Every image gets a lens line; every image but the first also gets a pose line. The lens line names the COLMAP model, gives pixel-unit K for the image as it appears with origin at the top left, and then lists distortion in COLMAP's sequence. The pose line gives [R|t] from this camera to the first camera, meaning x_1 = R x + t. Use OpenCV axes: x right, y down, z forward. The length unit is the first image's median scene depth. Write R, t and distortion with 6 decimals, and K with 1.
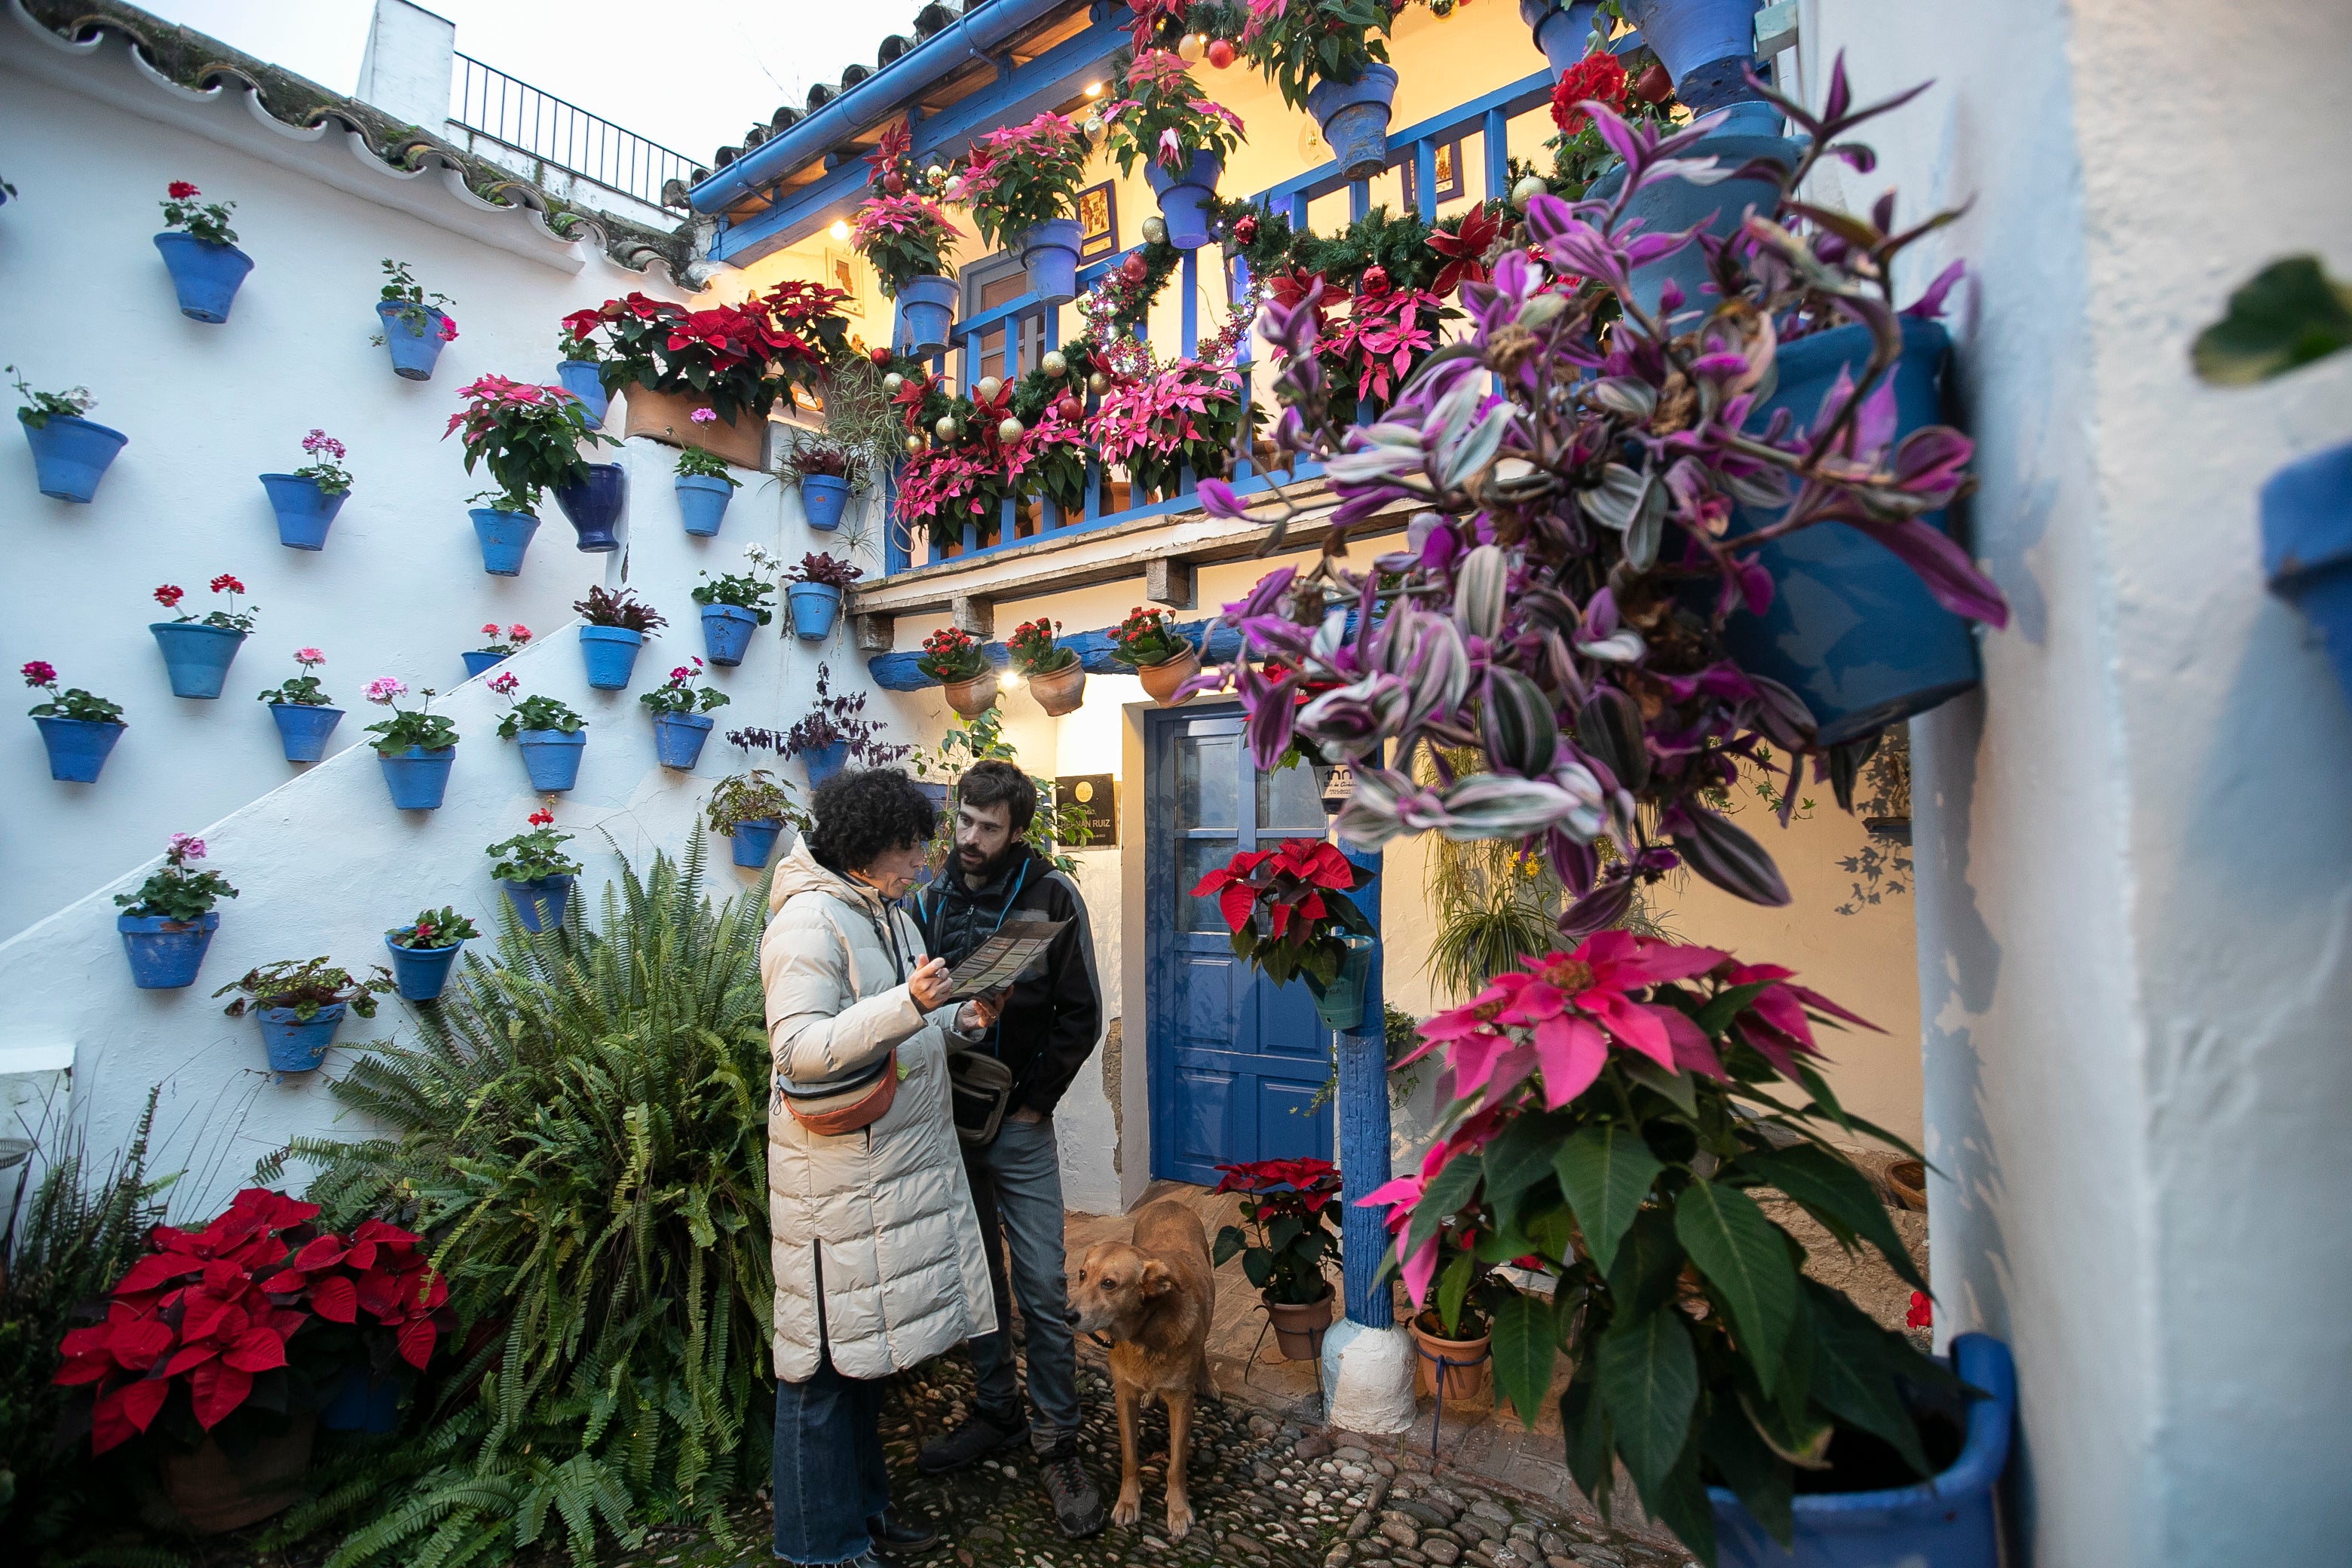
lens RADIAL K [[1056.1, 0, 1165.6], [0, 1056.1, 784.9], [0, 0, 1]] dist [-0.049133, 0.015606]
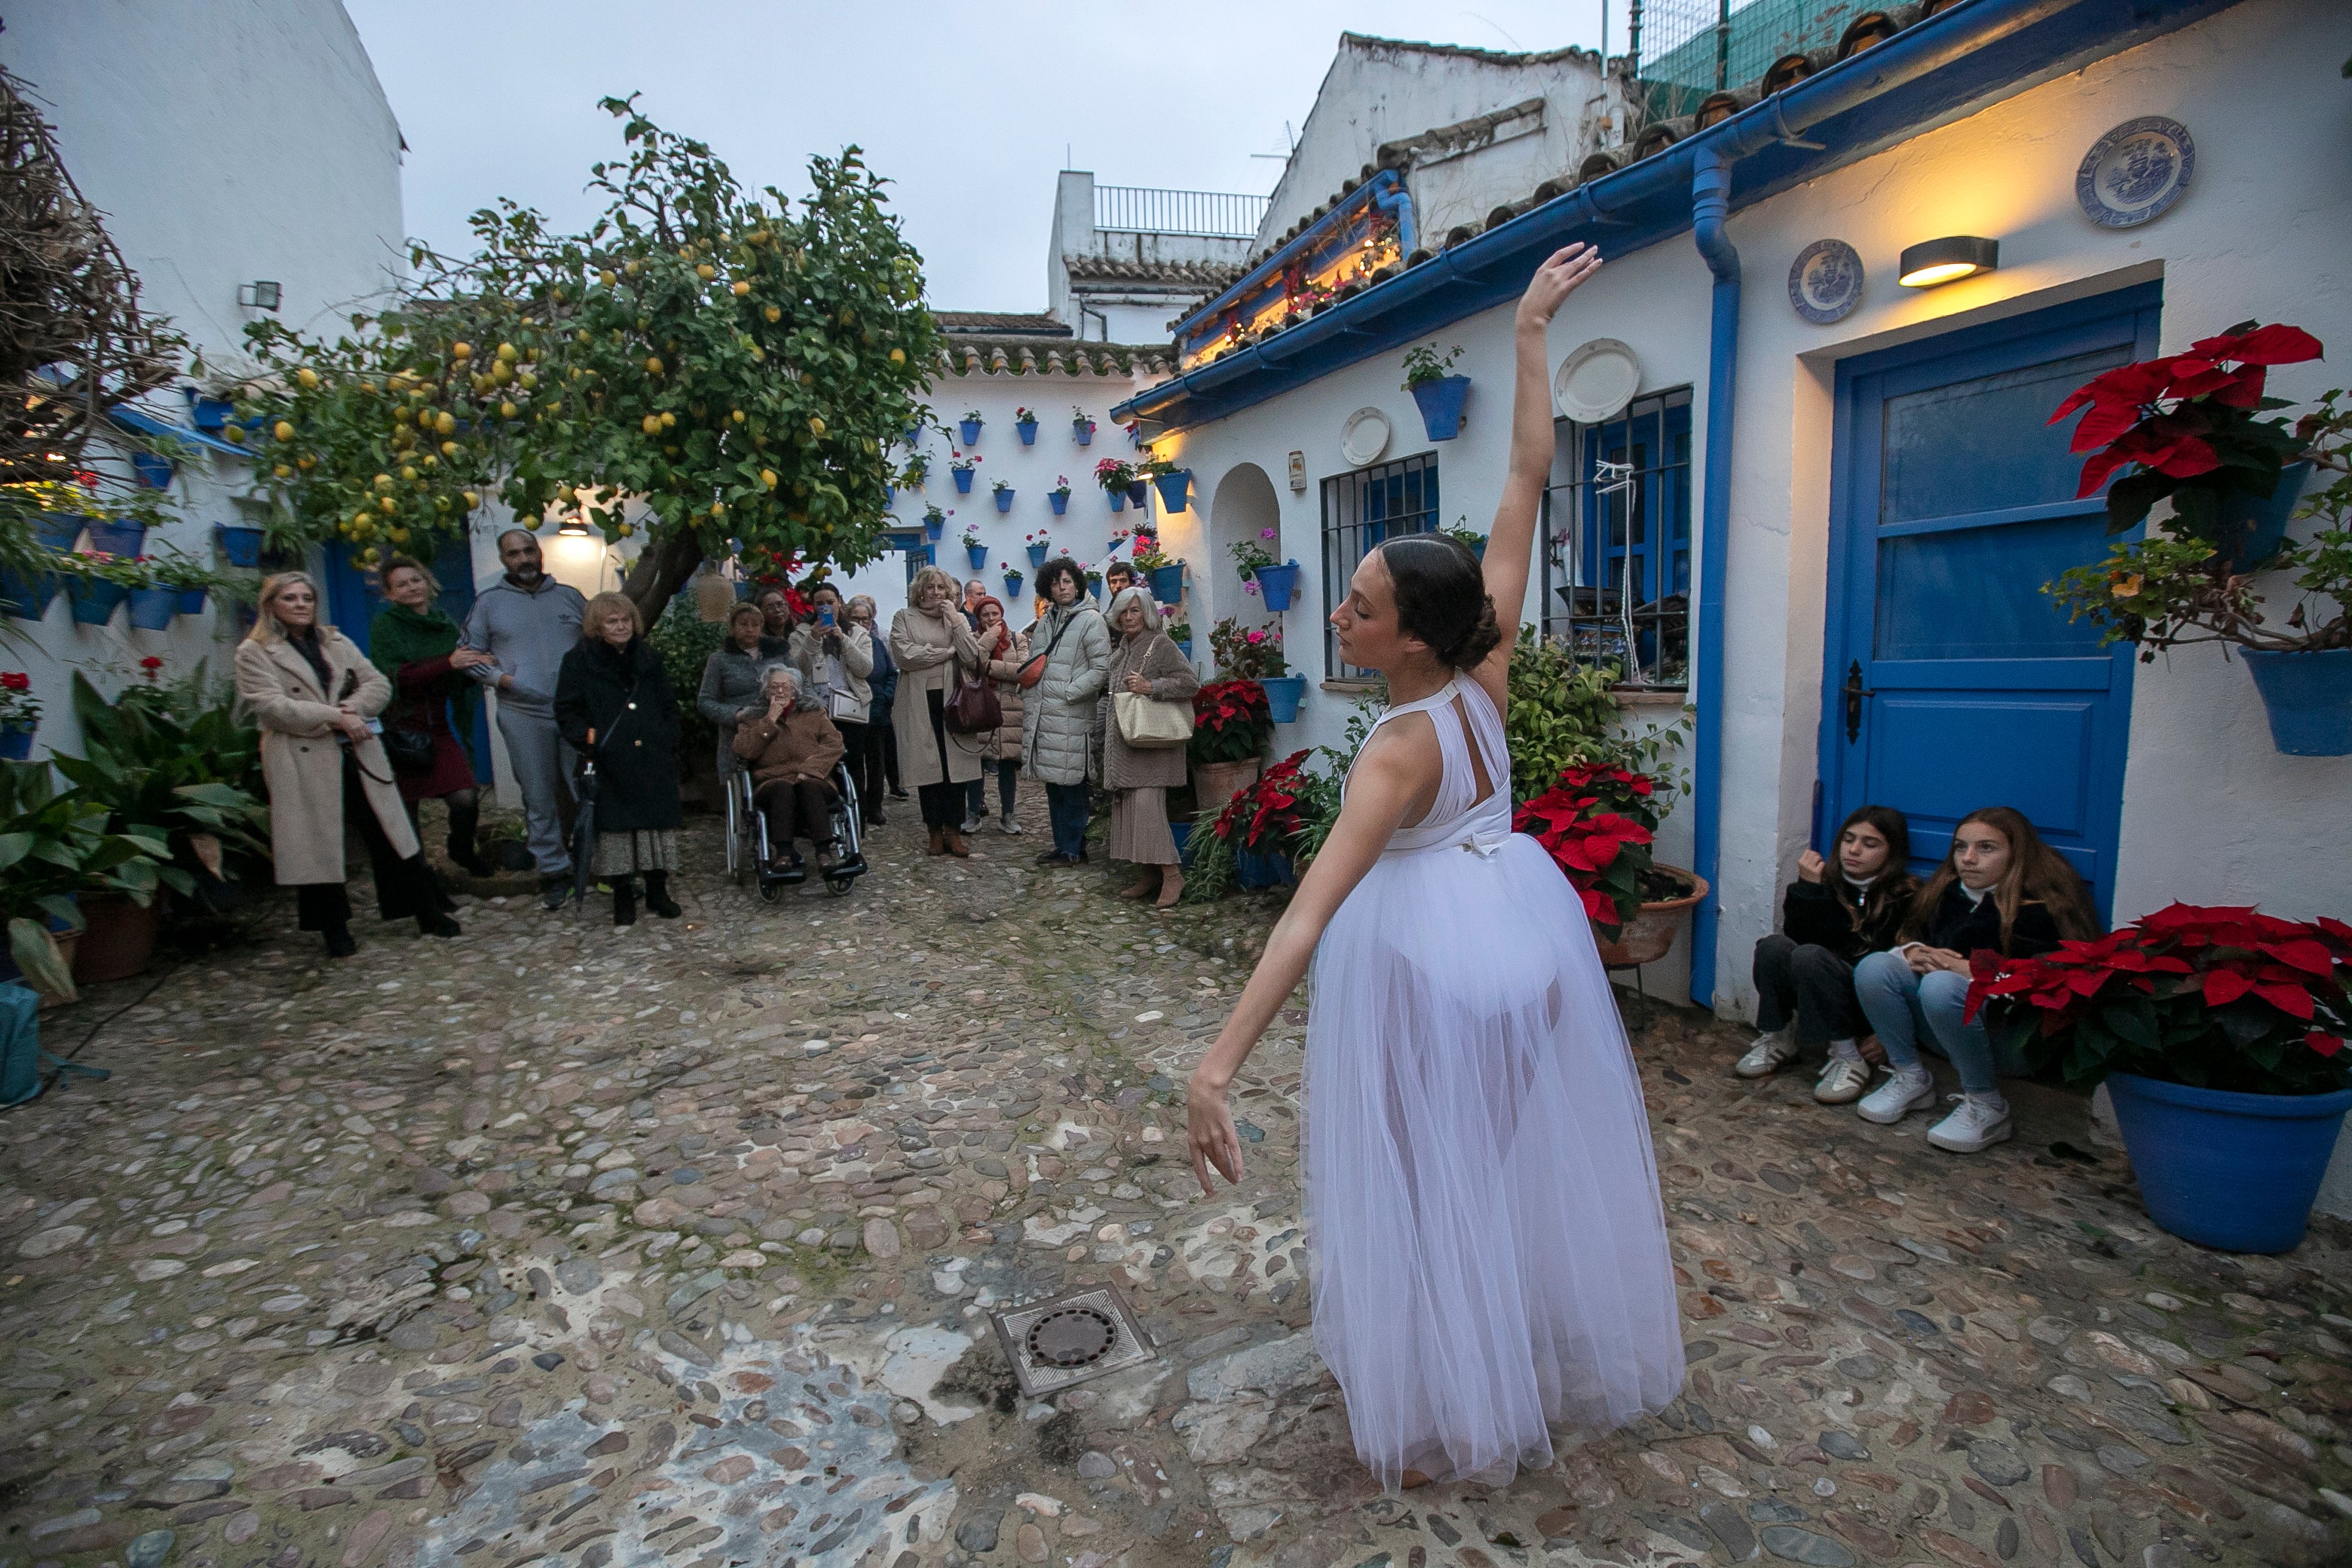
lens RADIAL K [[1056.1, 0, 1165.6], [0, 1056.1, 784.9], [0, 0, 1]] dist [-0.049133, 0.015606]
pose [[0.823669, 0.052291, -0.564655, 1.192045], [0.066702, 0.979893, 0.188044, -0.014850], [0.563135, -0.192549, 0.803619, -1.449785]]
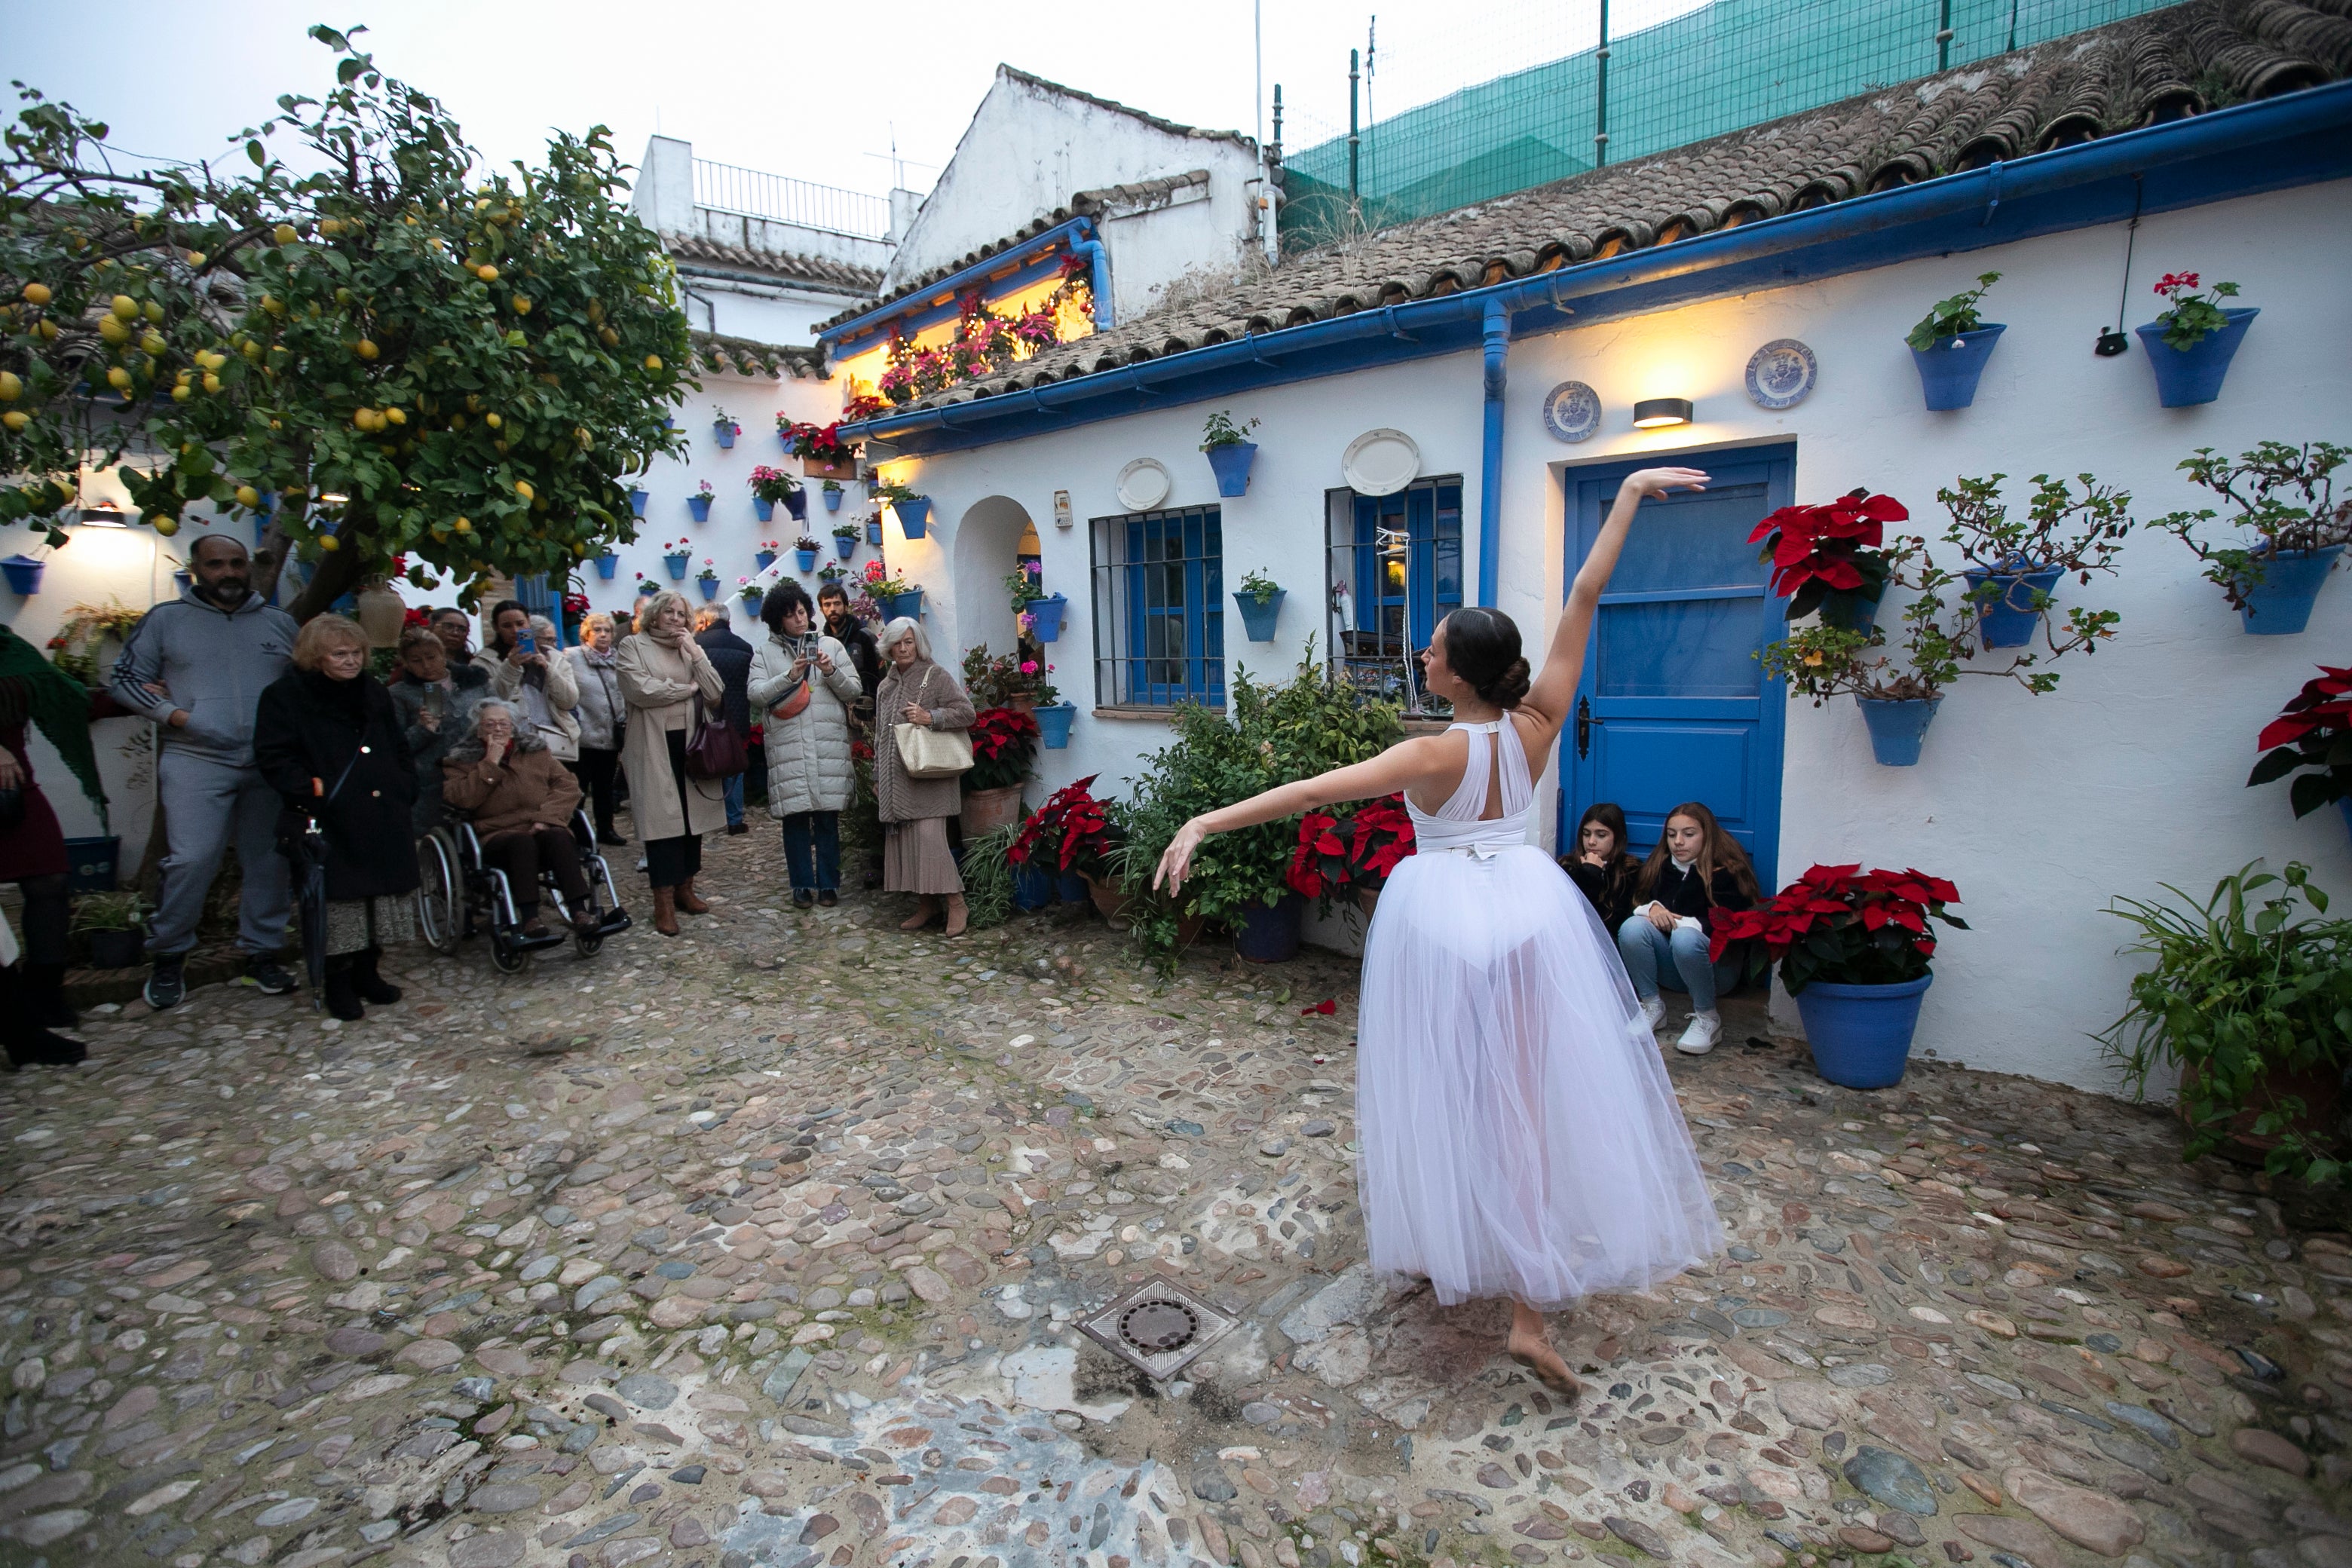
lens RADIAL K [[1080.3, 0, 1162.6], [0, 1080.3, 784.3], [0, 0, 1]] dist [-0.050431, 0.019867]
pose [[0.979707, 0.008019, -0.200277, 0.956602], [0.032895, 0.979218, 0.200124, -0.071356], [0.197719, -0.202651, 0.959083, -1.648677]]
